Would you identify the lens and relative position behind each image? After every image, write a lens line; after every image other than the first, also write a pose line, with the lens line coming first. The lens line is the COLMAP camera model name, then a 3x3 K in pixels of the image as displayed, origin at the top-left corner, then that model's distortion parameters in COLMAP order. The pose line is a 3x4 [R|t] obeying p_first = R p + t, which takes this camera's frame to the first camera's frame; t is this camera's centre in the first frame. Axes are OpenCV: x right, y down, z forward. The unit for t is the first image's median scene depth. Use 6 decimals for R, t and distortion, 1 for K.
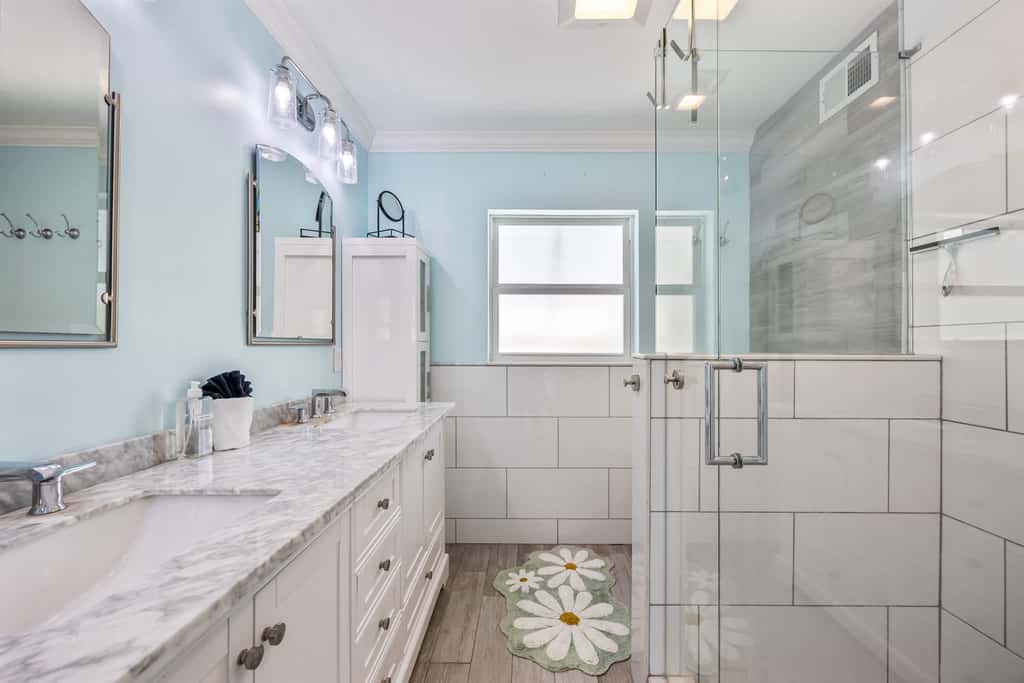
lens RADIAL K [[396.4, 0, 543.7], [0, 396.4, 349.4], [0, 0, 1]] dist [-0.001136, -0.000173]
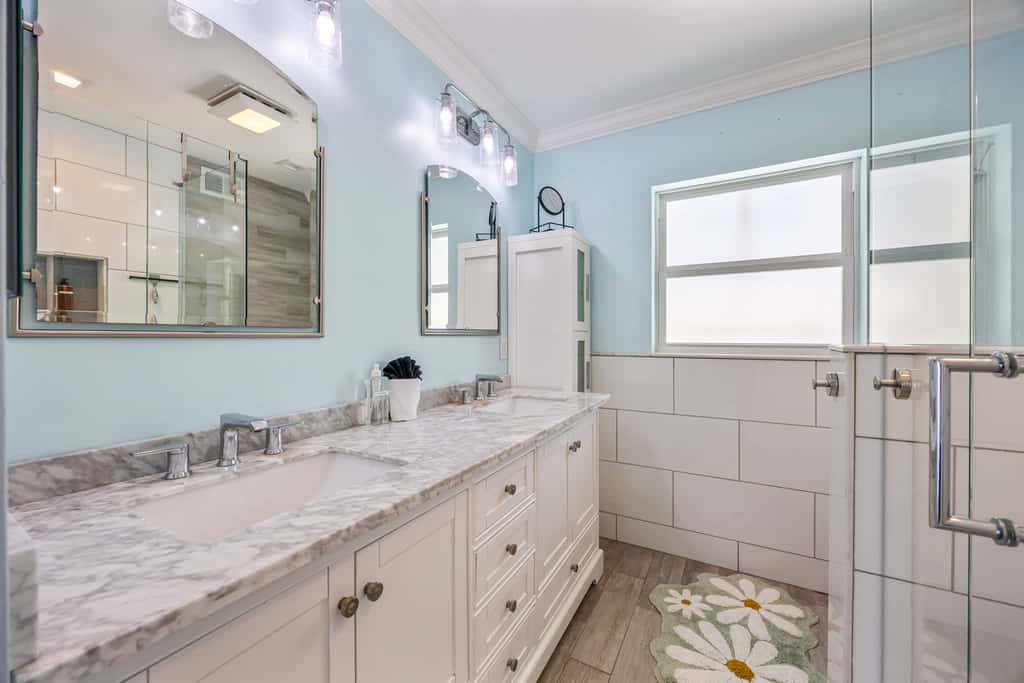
lens RADIAL K [[396.4, 0, 522.9], [0, 396.4, 342.6], [0, 0, 1]] dist [-0.001136, -0.000173]
pose [[0.868123, 0.003750, -0.496335, 0.095200], [0.000184, 0.999969, 0.007877, 0.001564], [0.496349, -0.006930, 0.868096, 0.091486]]
